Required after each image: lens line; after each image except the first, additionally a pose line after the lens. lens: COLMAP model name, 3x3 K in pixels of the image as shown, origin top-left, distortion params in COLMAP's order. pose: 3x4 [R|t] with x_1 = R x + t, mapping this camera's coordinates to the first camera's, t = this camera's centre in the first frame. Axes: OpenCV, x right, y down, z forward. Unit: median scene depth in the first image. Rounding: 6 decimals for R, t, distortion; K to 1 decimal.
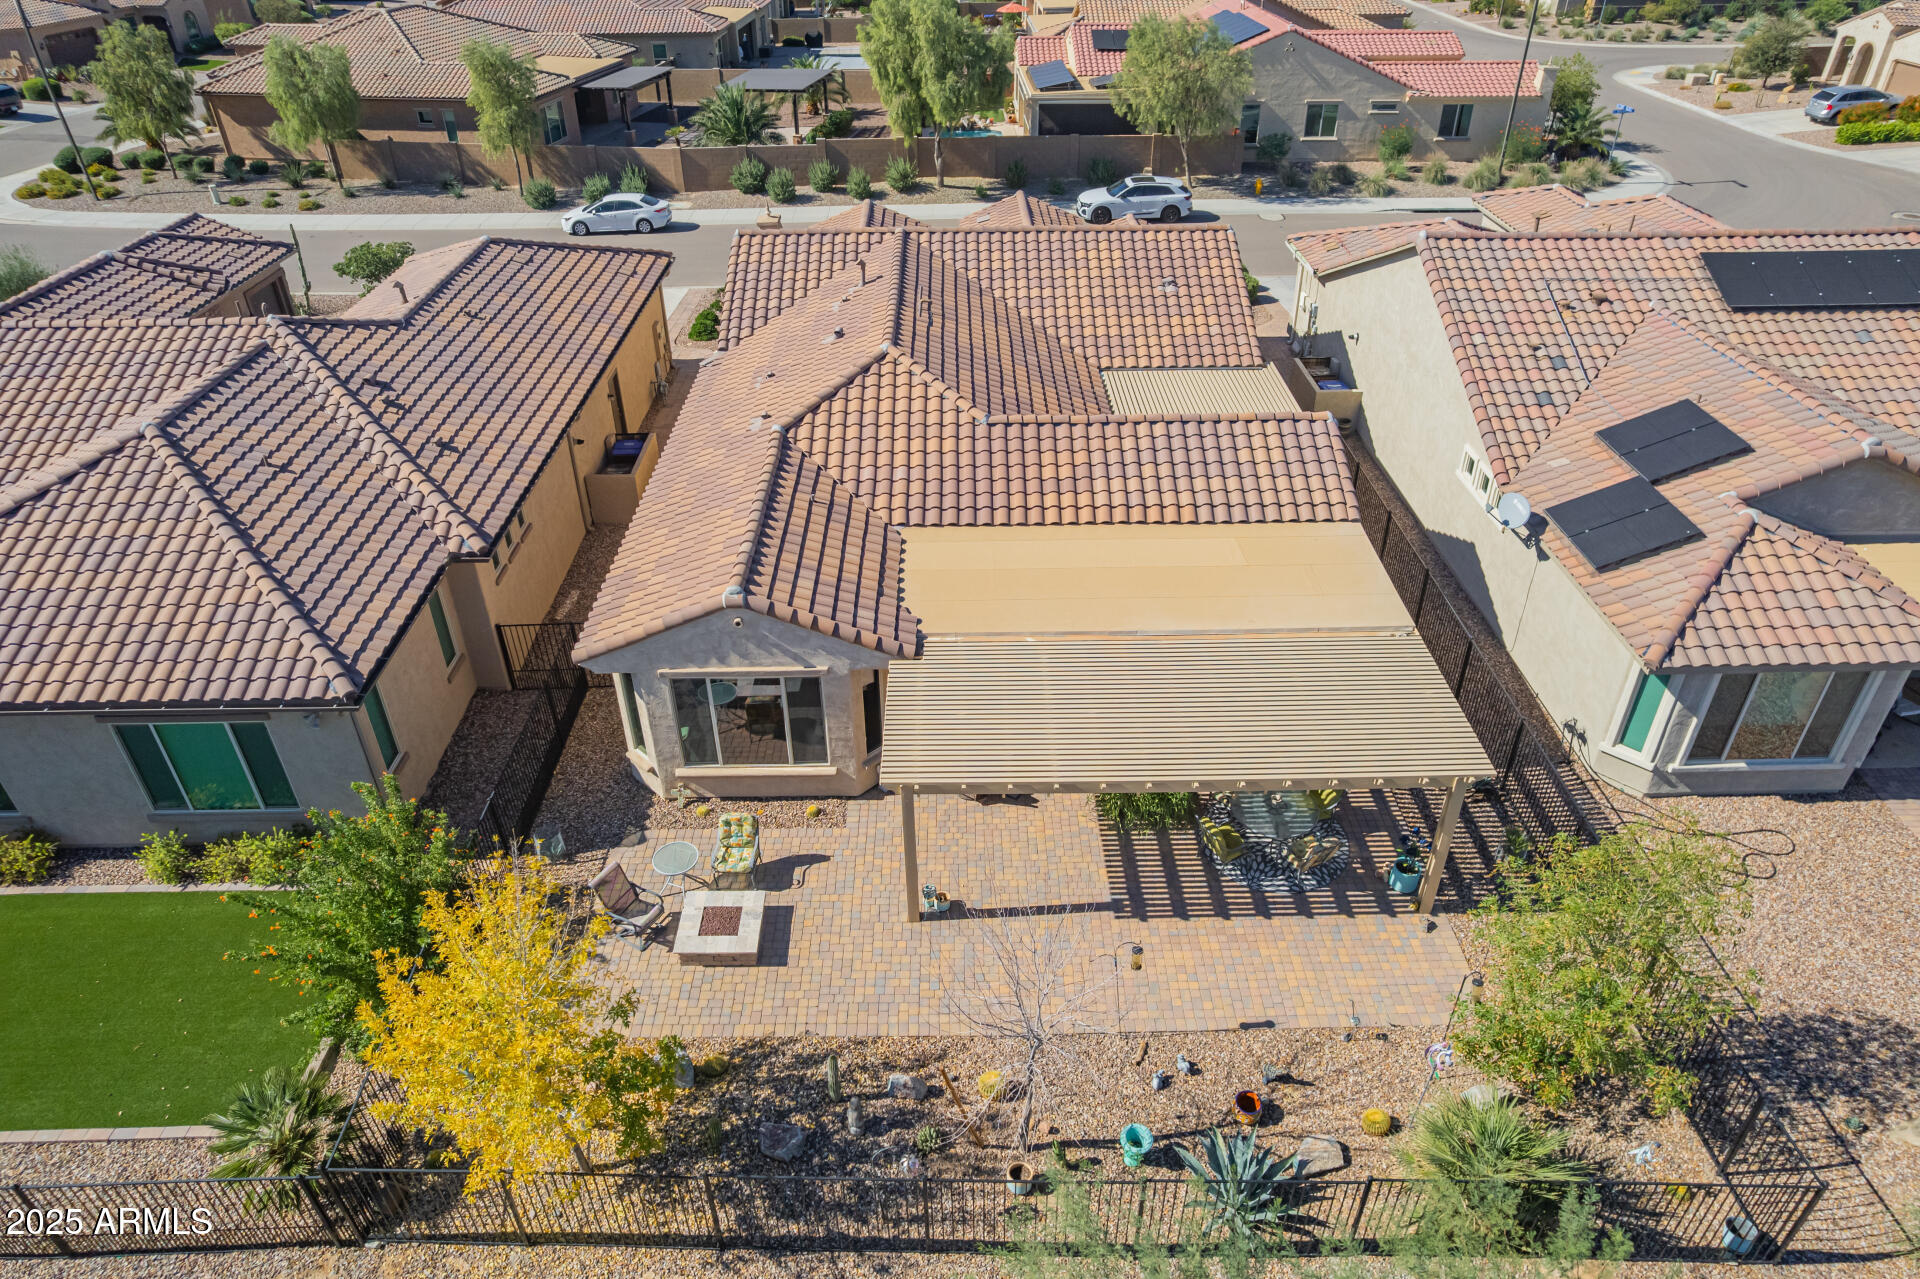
lens RADIAL K [[1230.0, 0, 963.9], [0, 1230.0, 646.1], [0, 0, 1]] dist [-0.083638, 0.074848]
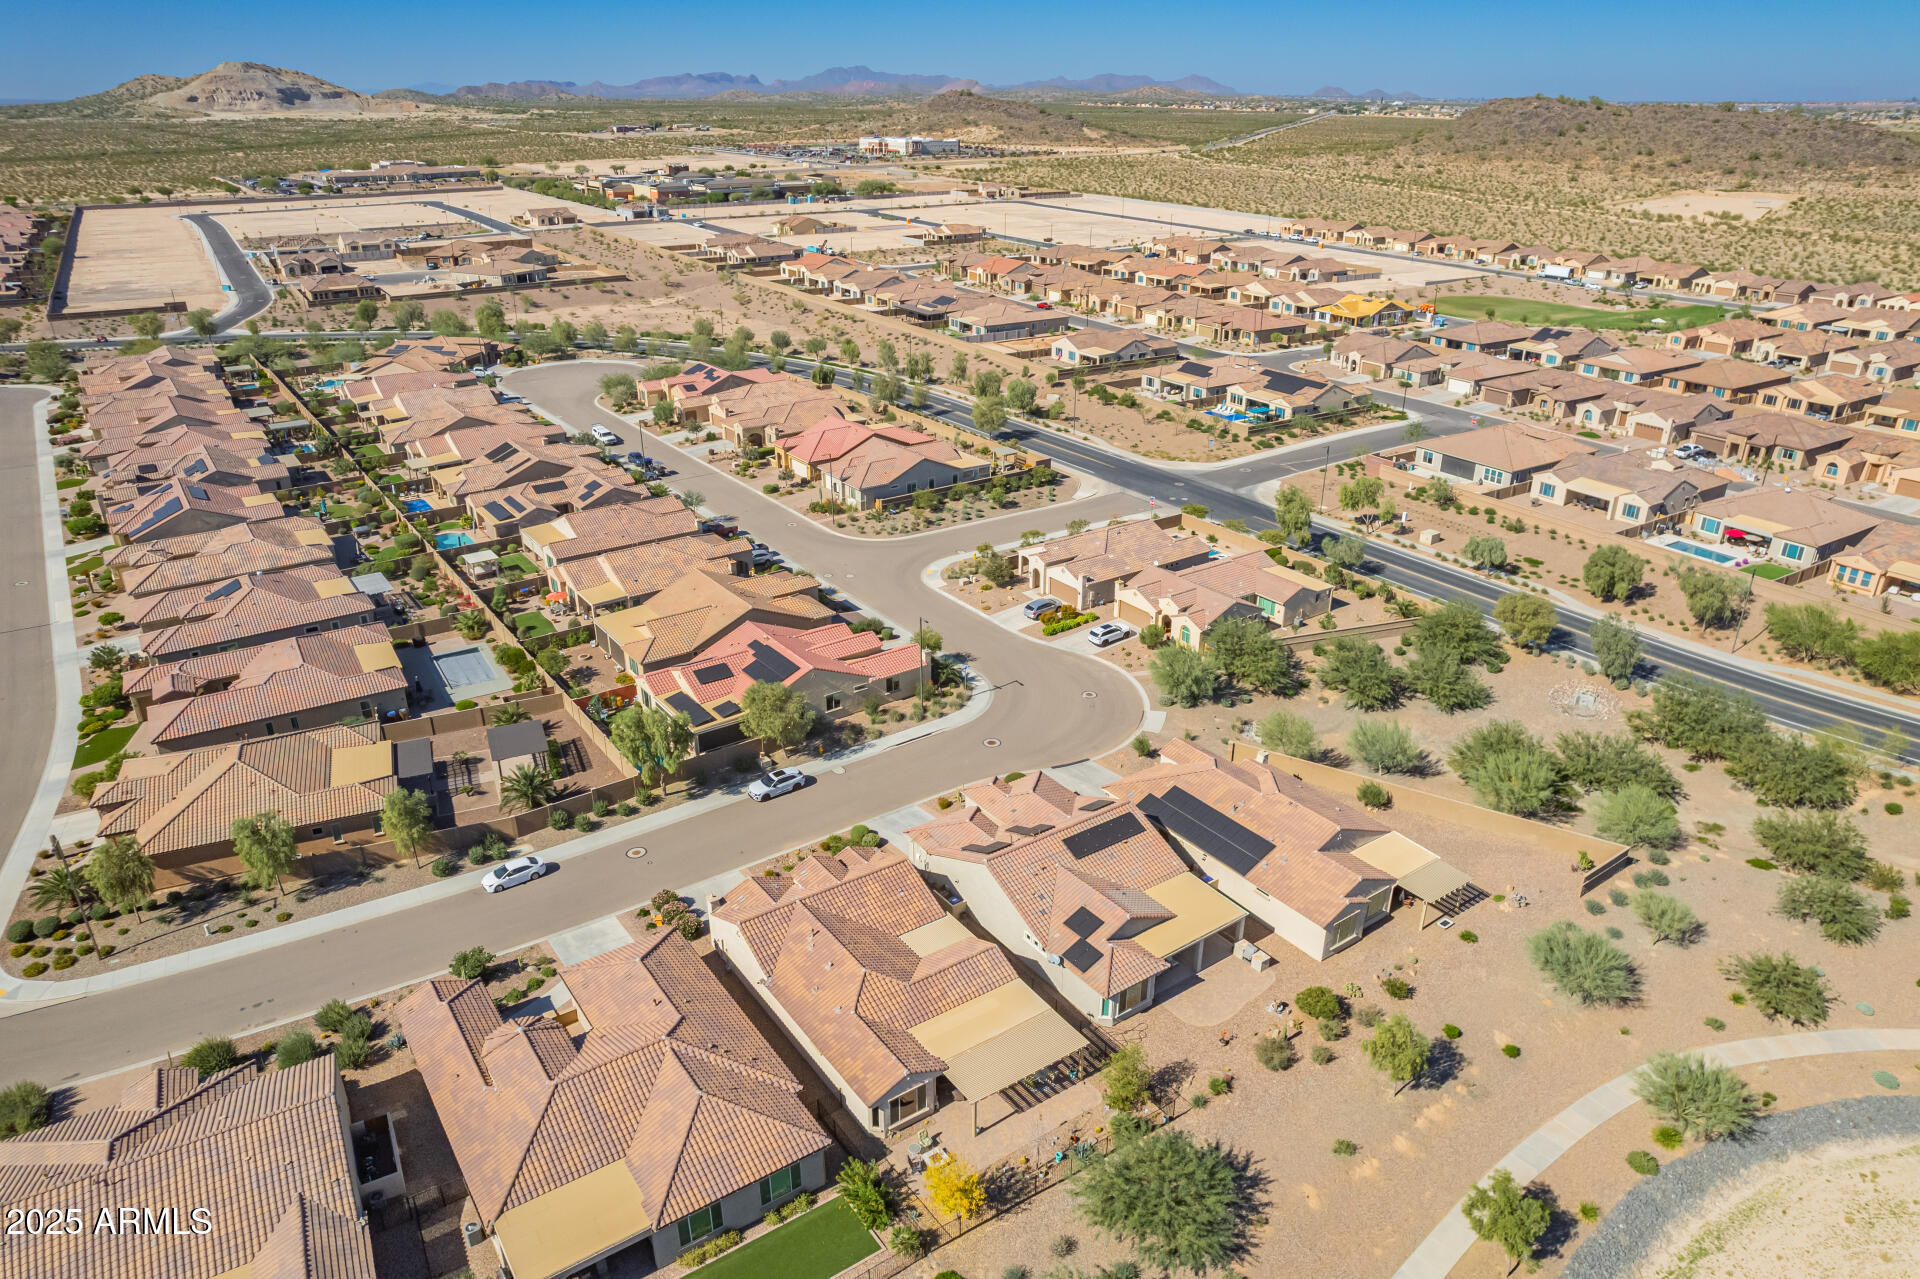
lens RADIAL K [[1241.6, 0, 962.9], [0, 1241.6, 644.4], [0, 0, 1]] dist [-0.082583, 0.071098]
pose [[0.827507, -0.223275, 0.515151, -1.322474], [0.309513, 0.946928, -0.086768, -0.704021], [-0.468438, 0.231248, 0.852696, -2.009897]]
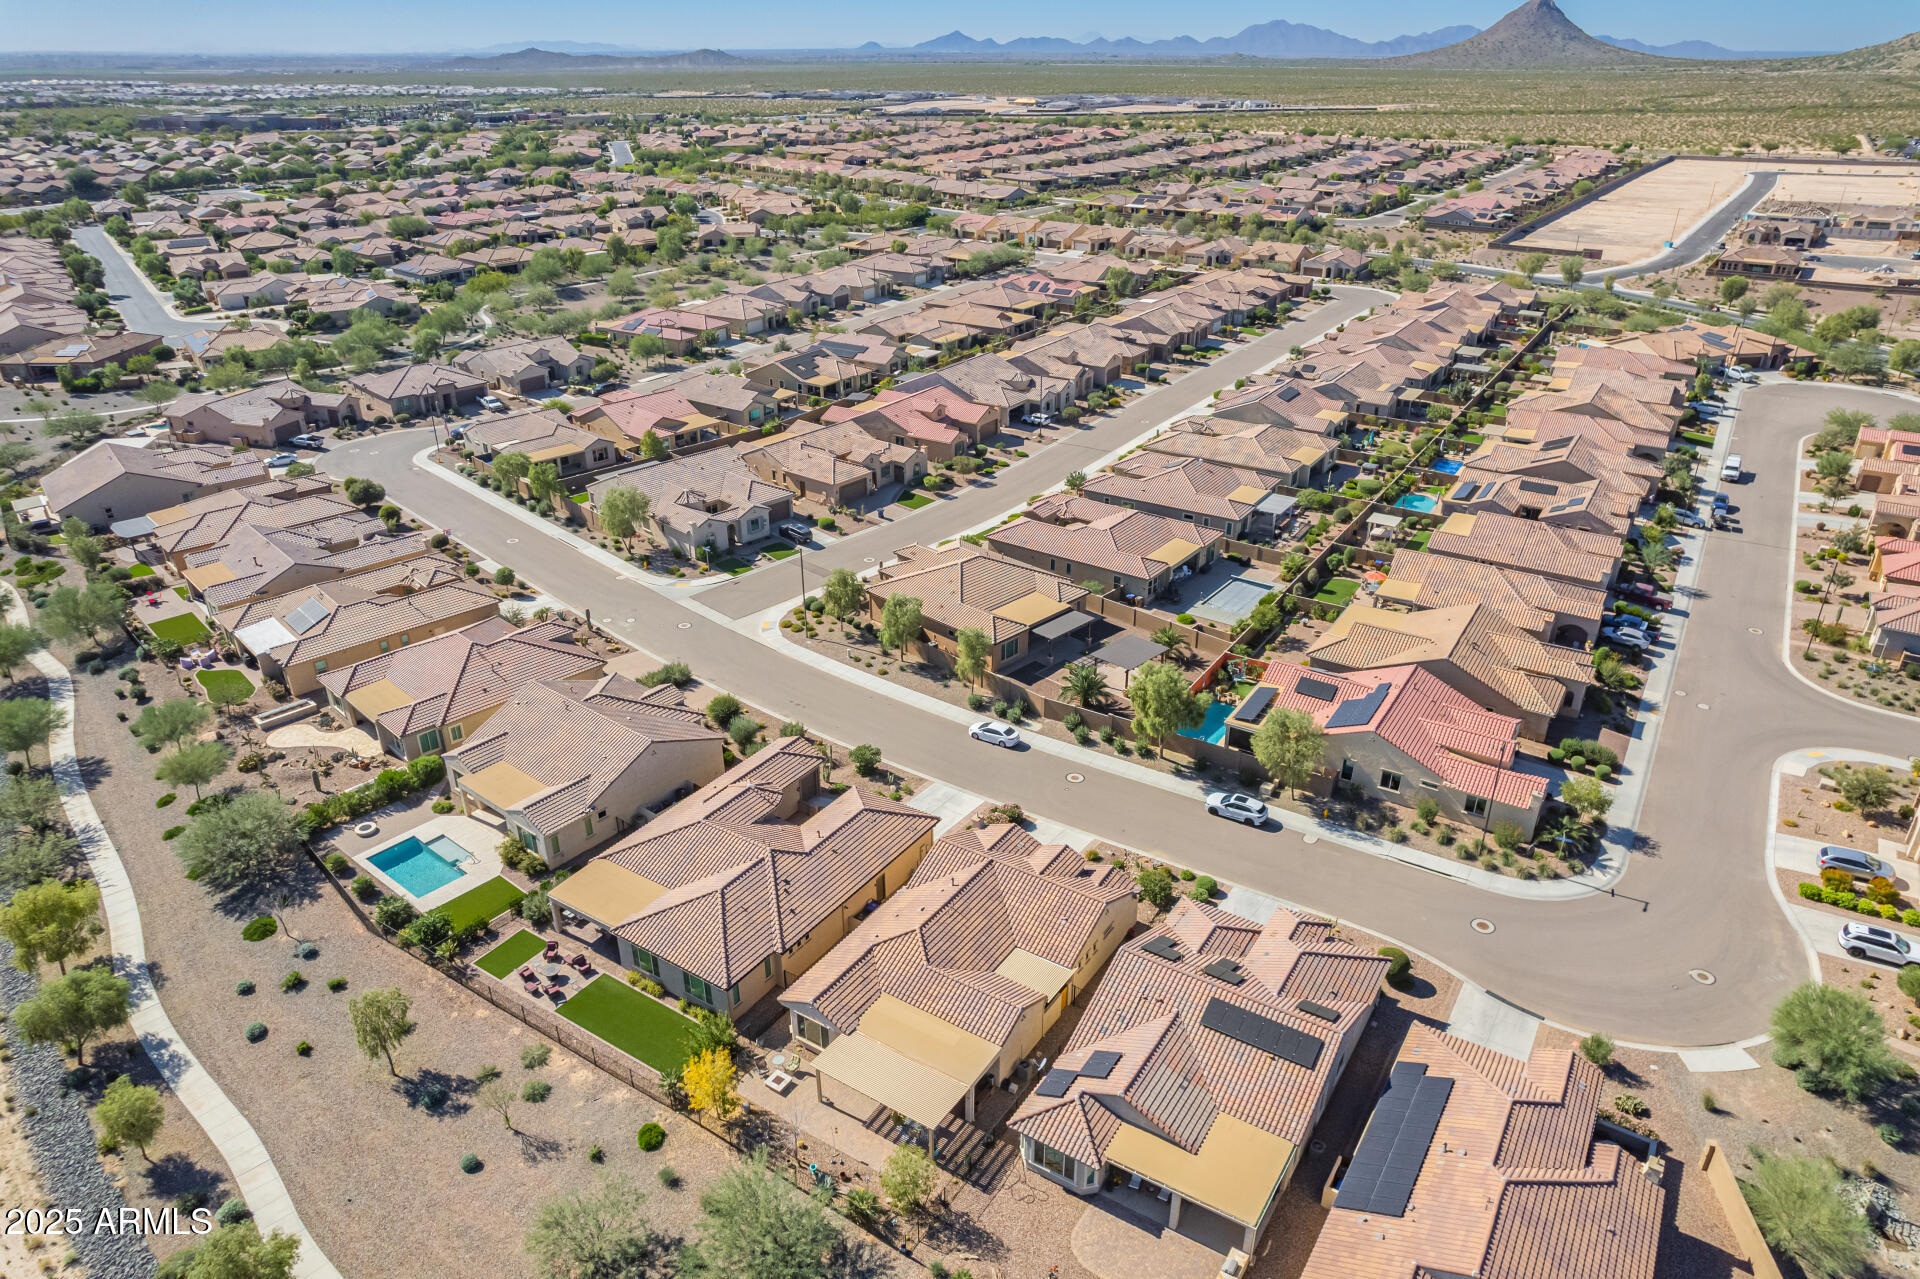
lens RADIAL K [[1230.0, 0, 963.9], [0, 1230.0, 646.1], [0, 0, 1]] dist [-0.083638, 0.074848]
pose [[0.830541, 0.253012, -0.496172, 1.457960], [-0.316681, 0.947367, -0.047003, -0.853586], [0.458165, 0.196166, 0.866951, -1.854134]]
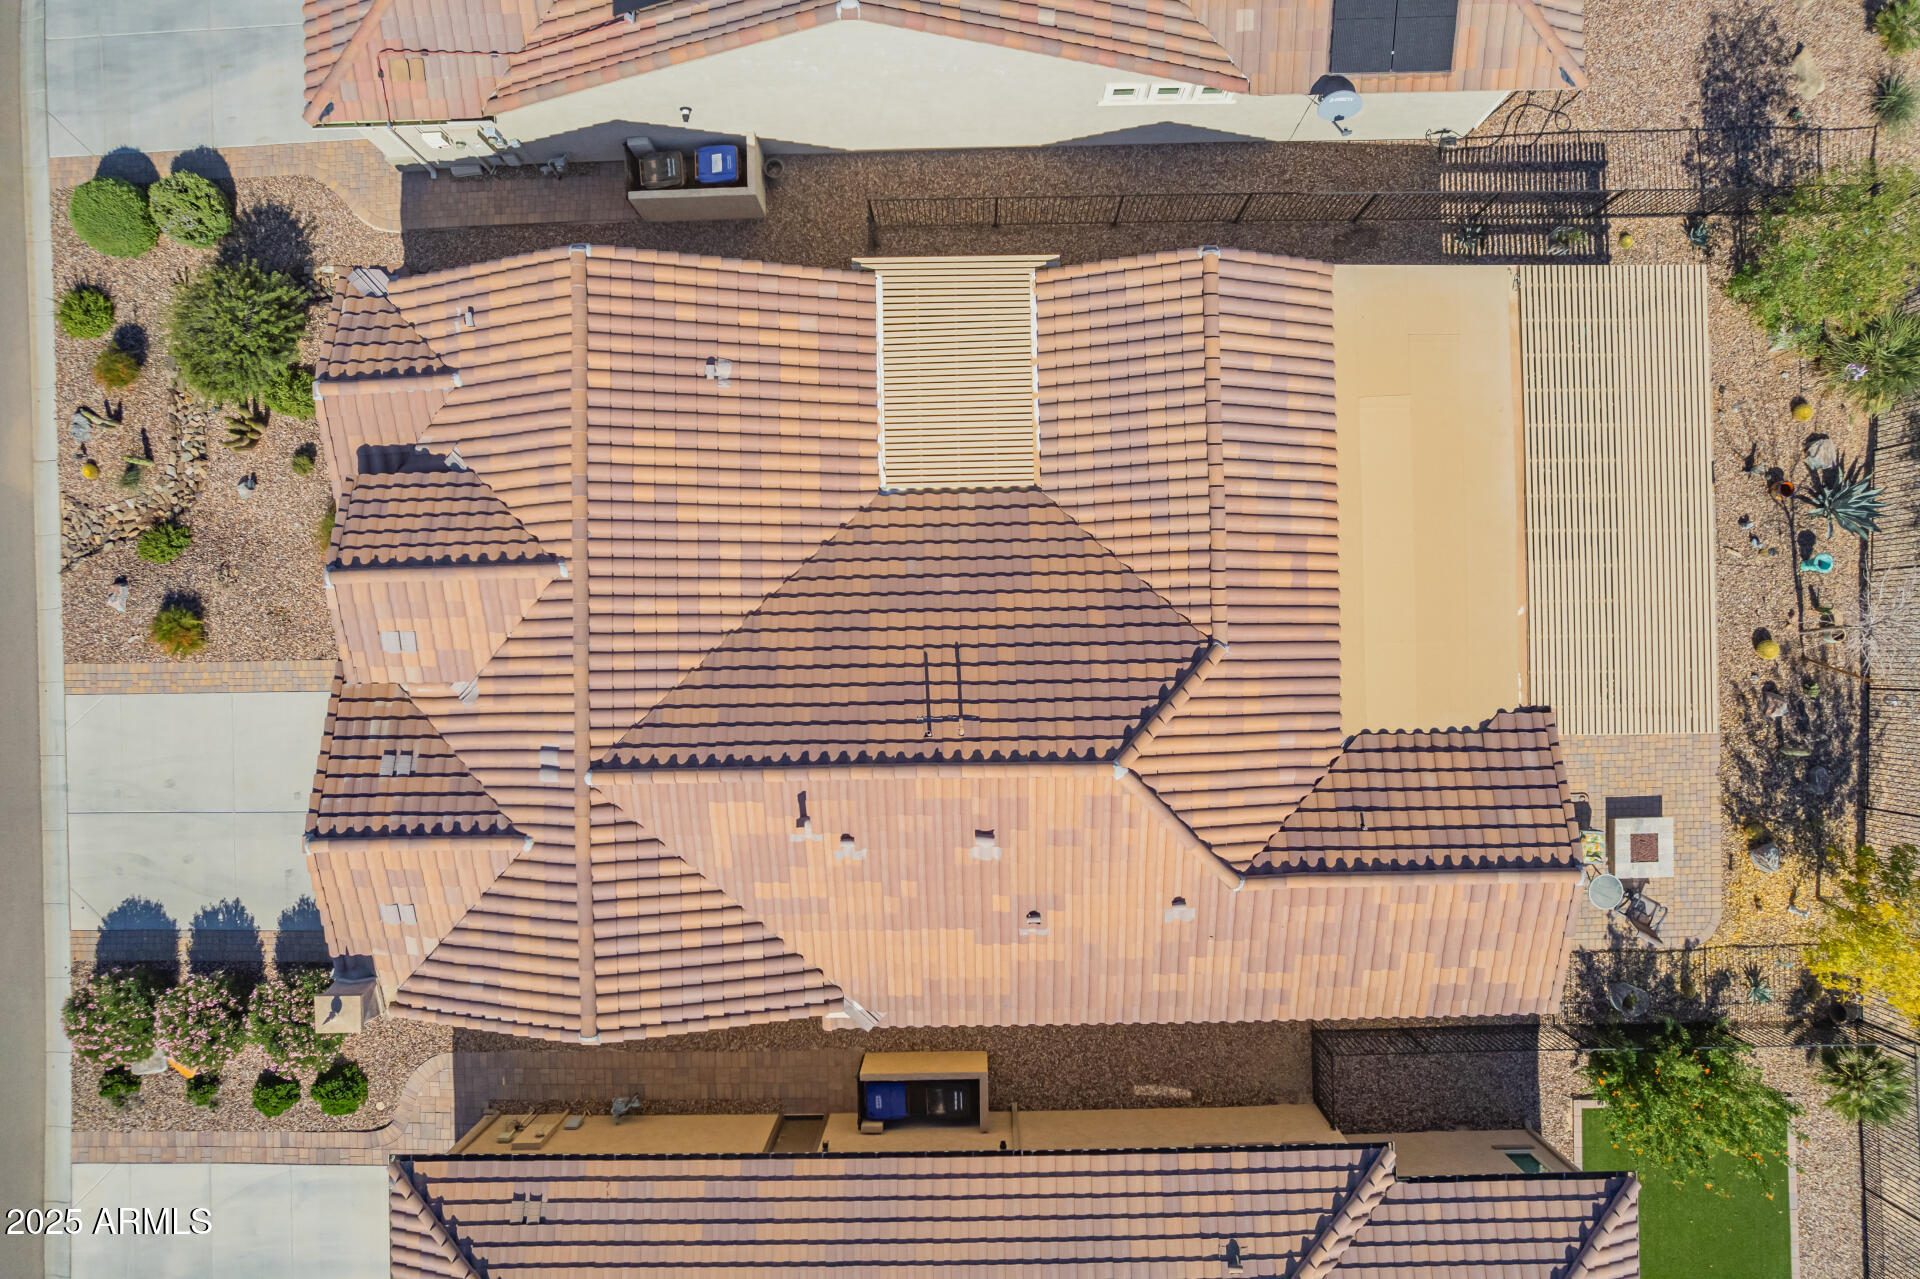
lens RADIAL K [[1230.0, 0, 963.9], [0, 1230.0, 646.1], [0, 0, 1]] dist [-0.083638, 0.074848]
pose [[-0.003785, -0.999858, 0.016408, 0.005254], [0.567220, 0.011367, 0.823488, -1.012180], [-0.823558, 0.012424, 0.567097, 0.661086]]
